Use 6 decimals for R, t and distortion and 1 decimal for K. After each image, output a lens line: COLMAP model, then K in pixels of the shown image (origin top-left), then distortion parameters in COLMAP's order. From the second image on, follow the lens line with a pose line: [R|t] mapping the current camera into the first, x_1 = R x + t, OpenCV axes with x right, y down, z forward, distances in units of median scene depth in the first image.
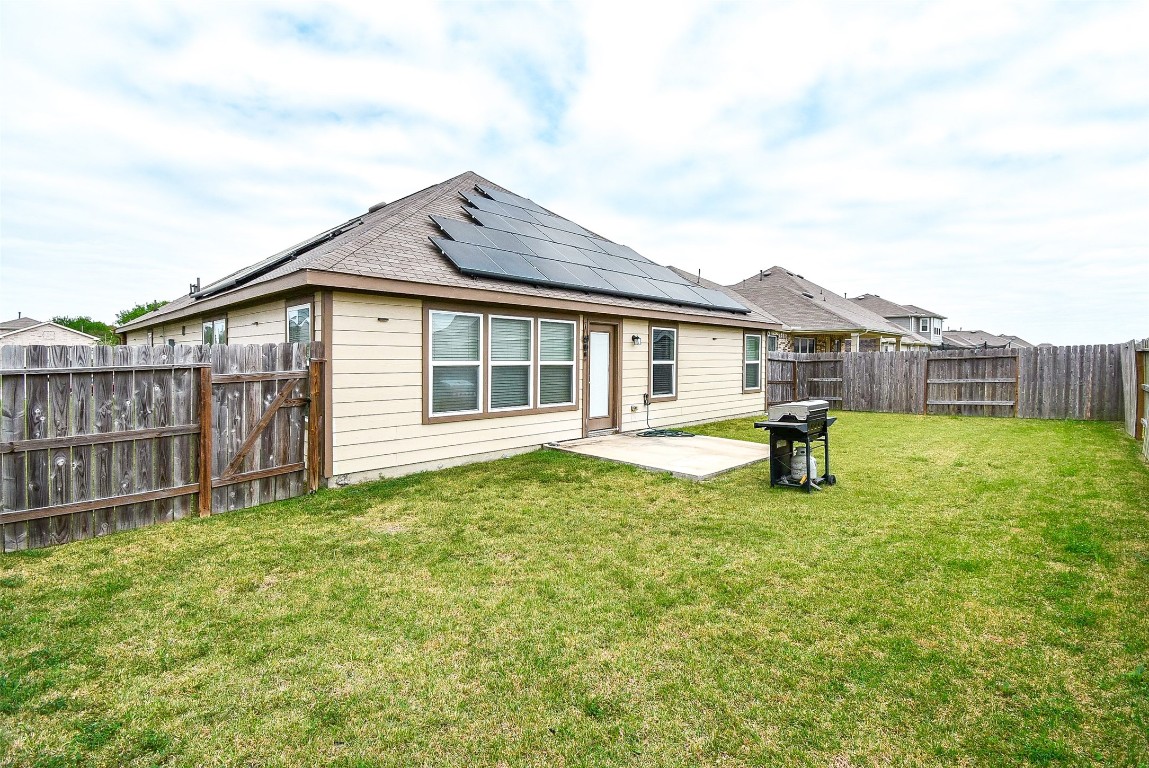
lens RADIAL K [[517.5, 0, 569.0], [0, 517.5, 375.7], [0, 0, 1]] dist [-0.003366, -0.001788]
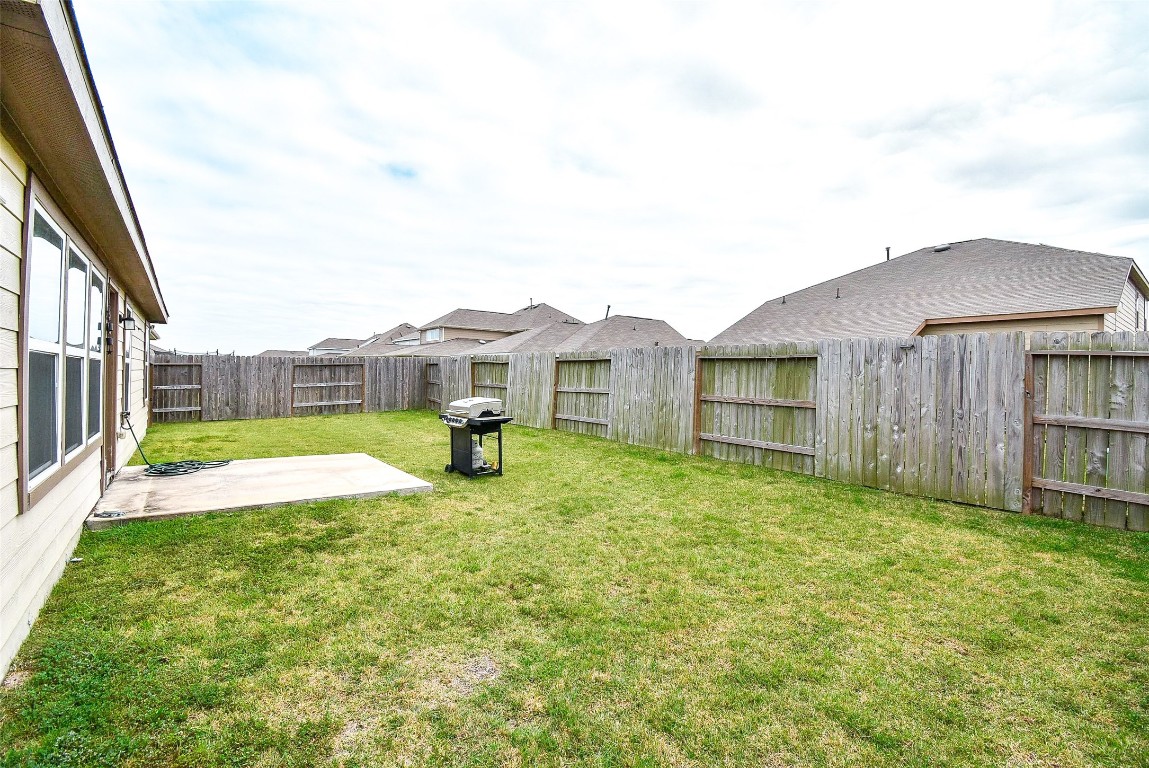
lens RADIAL K [[517.5, 0, 569.7], [0, 517.5, 379.0], [0, 0, 1]] dist [-0.003366, -0.001788]
pose [[0.143879, -0.006650, 0.989573, -0.297737], [0.017648, 0.999836, 0.004153, 0.002443], [-0.989438, 0.016867, 0.143973, 0.297041]]
